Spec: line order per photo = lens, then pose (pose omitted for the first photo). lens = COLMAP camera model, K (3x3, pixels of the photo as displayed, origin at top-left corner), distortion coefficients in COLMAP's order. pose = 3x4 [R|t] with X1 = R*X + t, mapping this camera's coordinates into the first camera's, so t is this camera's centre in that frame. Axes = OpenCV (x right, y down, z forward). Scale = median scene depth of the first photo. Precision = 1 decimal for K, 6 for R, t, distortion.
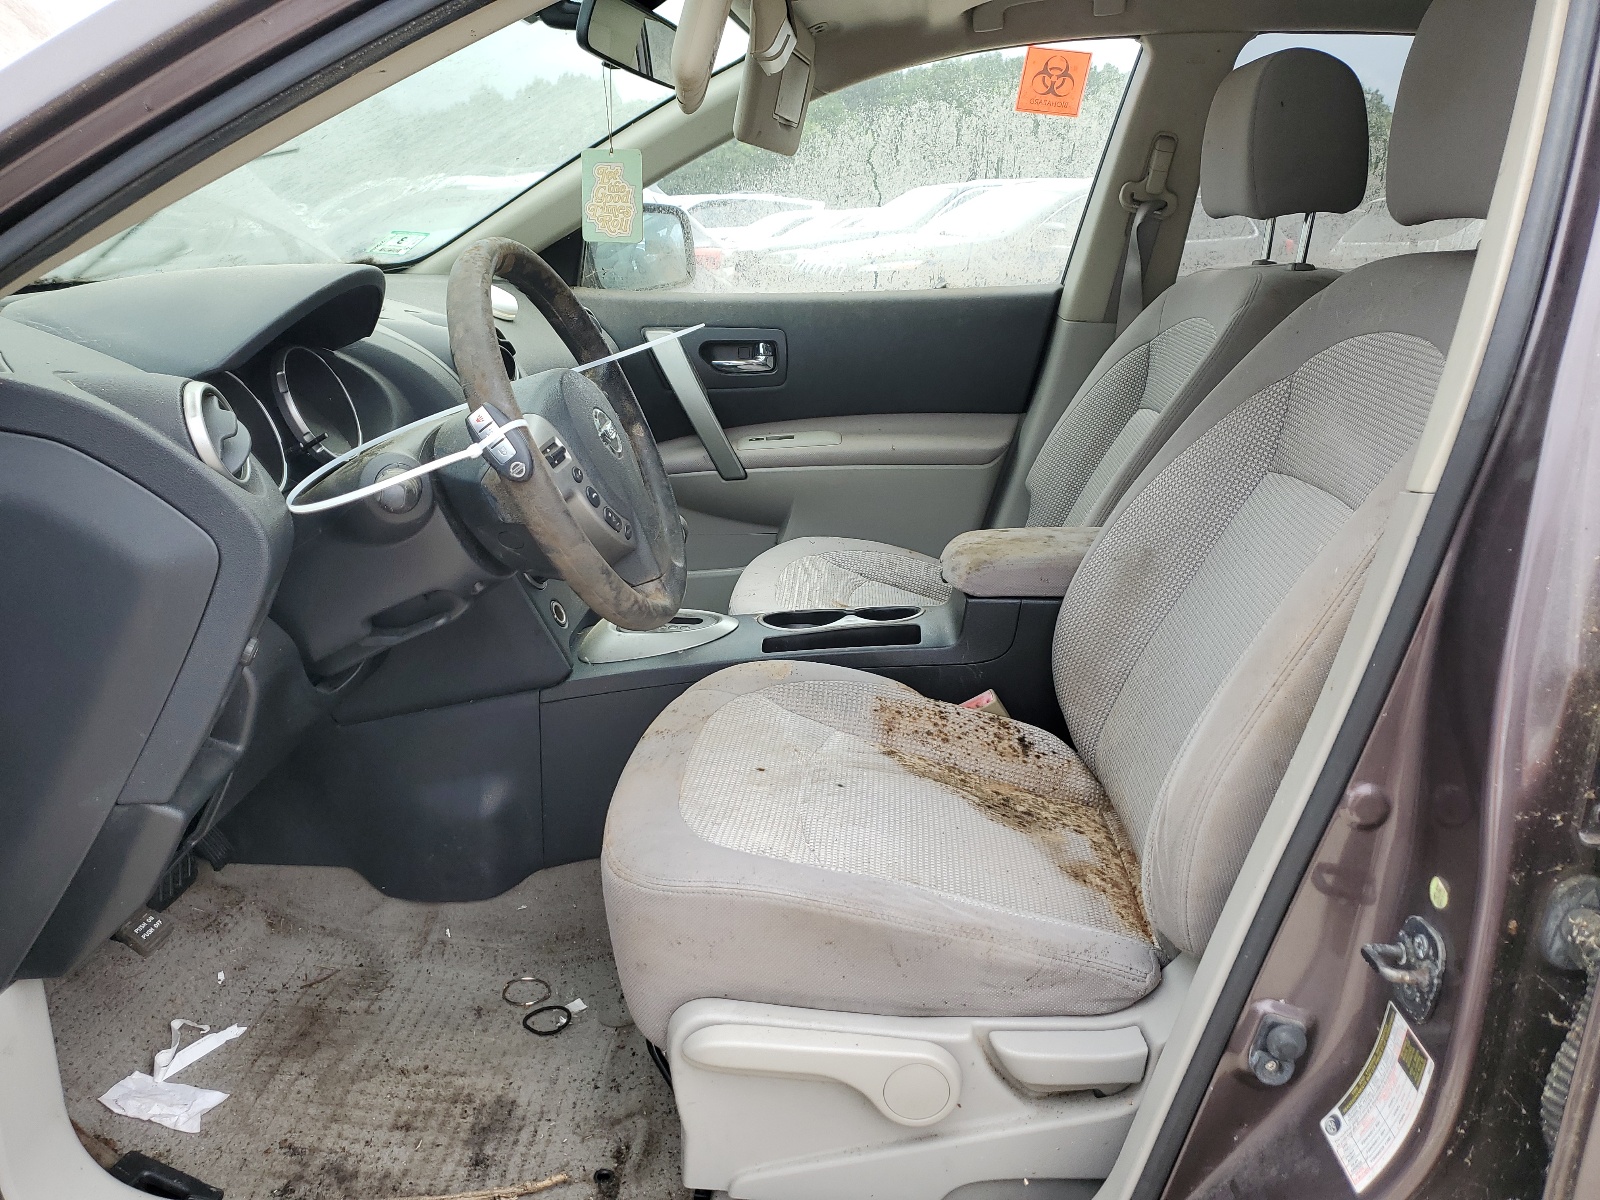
lens RADIAL K [[1196.8, 0, 745.4], [0, 1196.8, 600.6], [0, 0, 1]] dist [-0.004950, -0.006891]
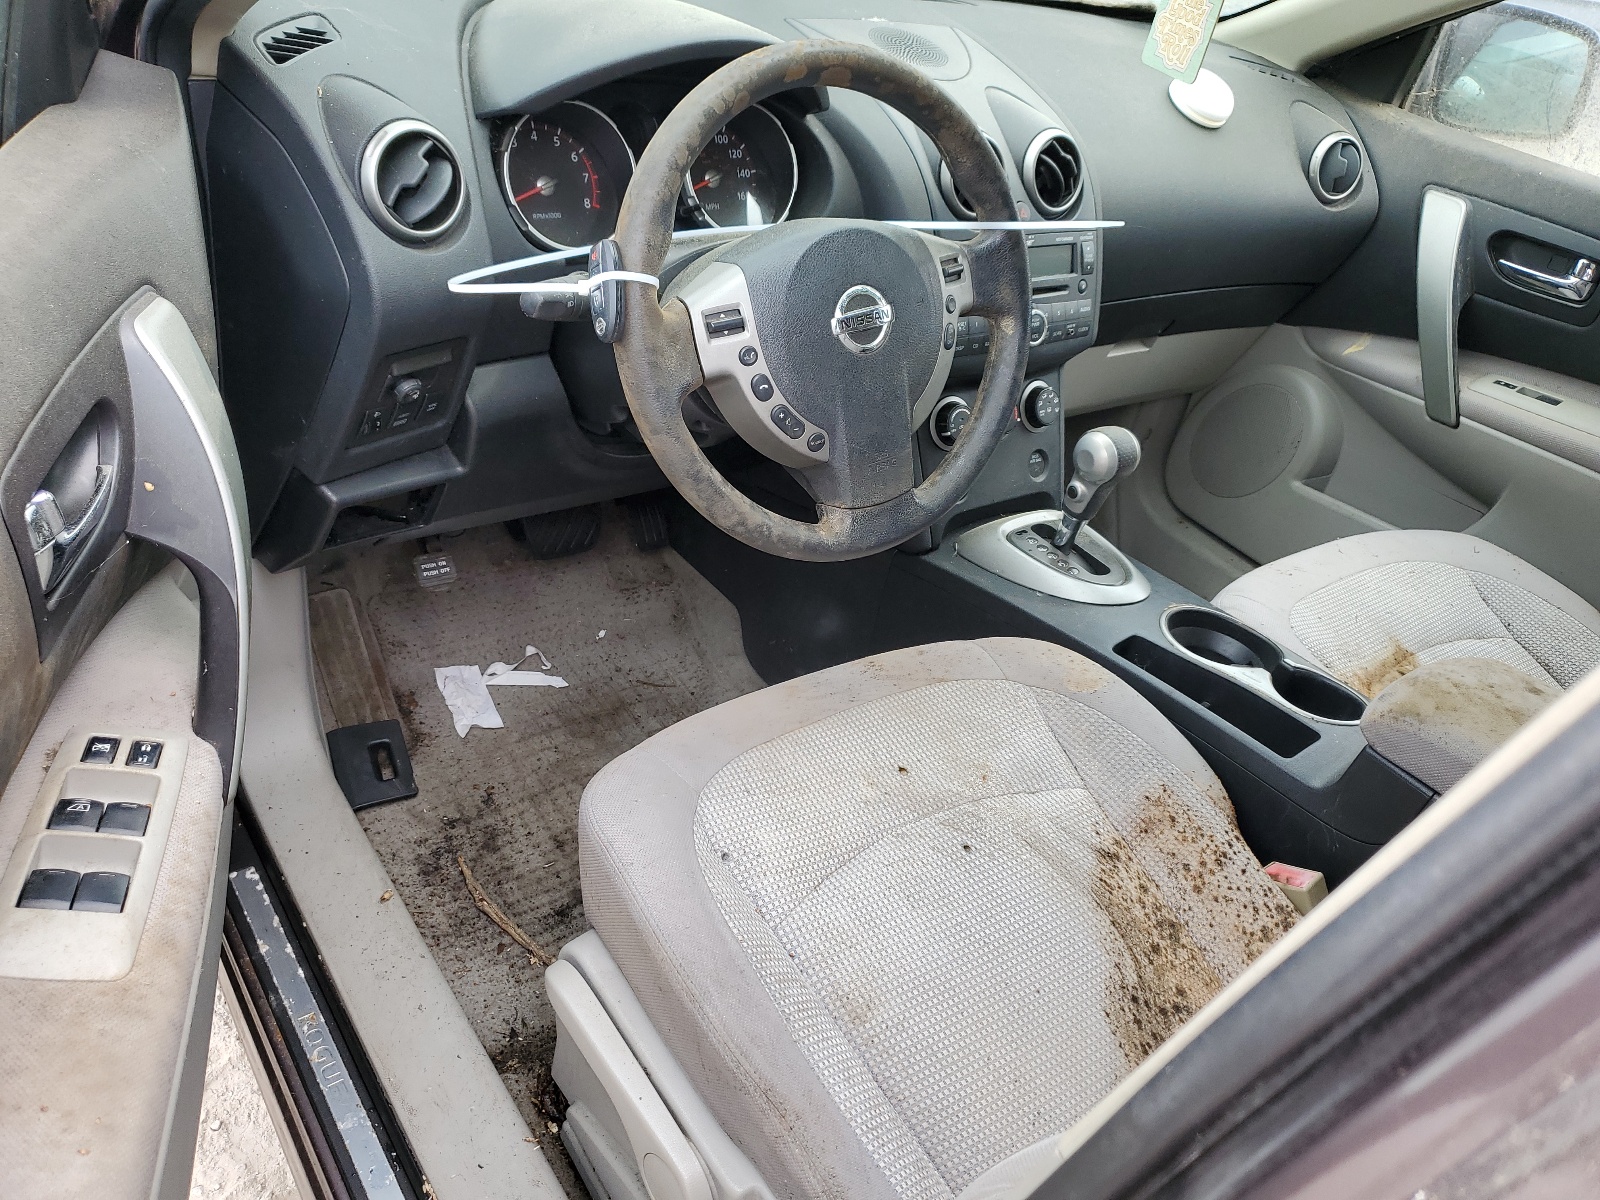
lens RADIAL K [[1196.8, 0, 745.4], [0, 1196.8, 600.6], [0, 0, 1]] dist [-0.004950, -0.006891]
pose [[0.657634, 0.513867, -0.550870, 0.293869], [-0.372831, 0.857416, 0.354732, -0.186595], [0.654610, -0.027903, 0.755452, 0.276124]]
